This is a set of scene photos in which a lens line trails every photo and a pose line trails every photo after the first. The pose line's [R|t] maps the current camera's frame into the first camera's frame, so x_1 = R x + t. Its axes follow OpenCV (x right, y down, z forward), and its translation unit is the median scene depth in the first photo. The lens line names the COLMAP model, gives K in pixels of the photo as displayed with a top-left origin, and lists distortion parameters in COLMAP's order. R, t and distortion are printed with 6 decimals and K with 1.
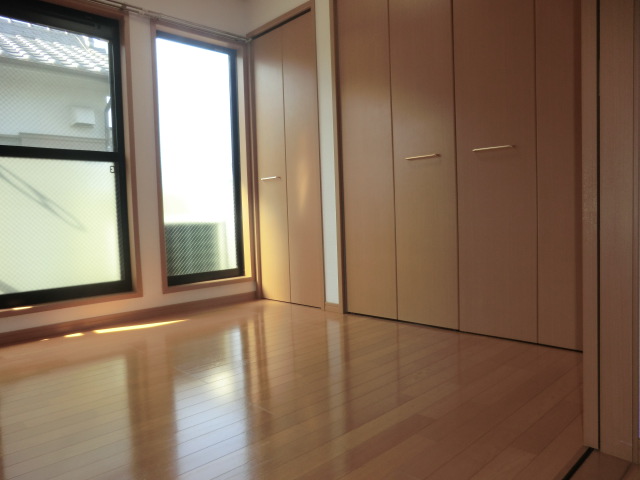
lens RADIAL K [[476.9, 0, 320.0], [0, 476.9, 240.0], [0, 0, 1]] dist [-0.091807, 0.113337]
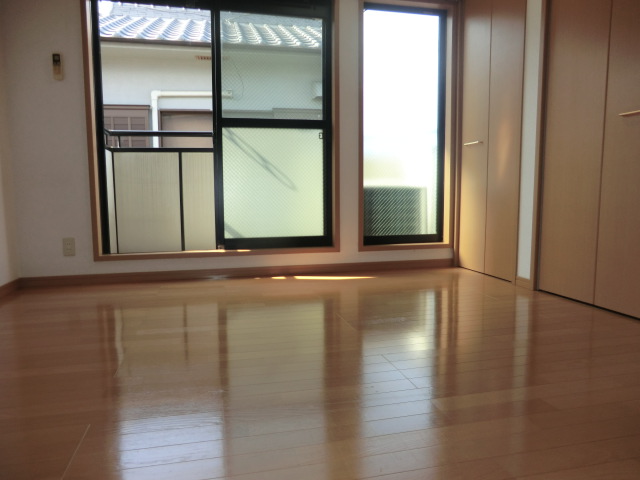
lens RADIAL K [[476.9, 0, 320.0], [0, 476.9, 240.0], [0, 0, 1]] dist [-0.091807, 0.113337]
pose [[0.864124, 0.082370, -0.496492, 0.129966], [-0.050613, 0.995737, 0.077106, 0.008542], [0.500727, -0.041500, 0.864610, 0.013218]]
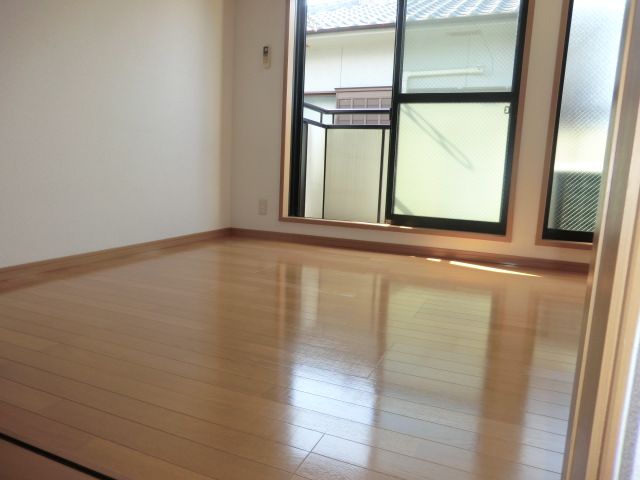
lens RADIAL K [[476.9, 0, 320.0], [0, 476.9, 240.0], [0, 0, 1]] dist [-0.091807, 0.113337]
pose [[0.386127, 0.193960, -0.901823, 0.335187], [-0.101566, 0.980639, 0.167425, -0.007258], [0.916837, 0.026947, 0.398351, 0.239792]]
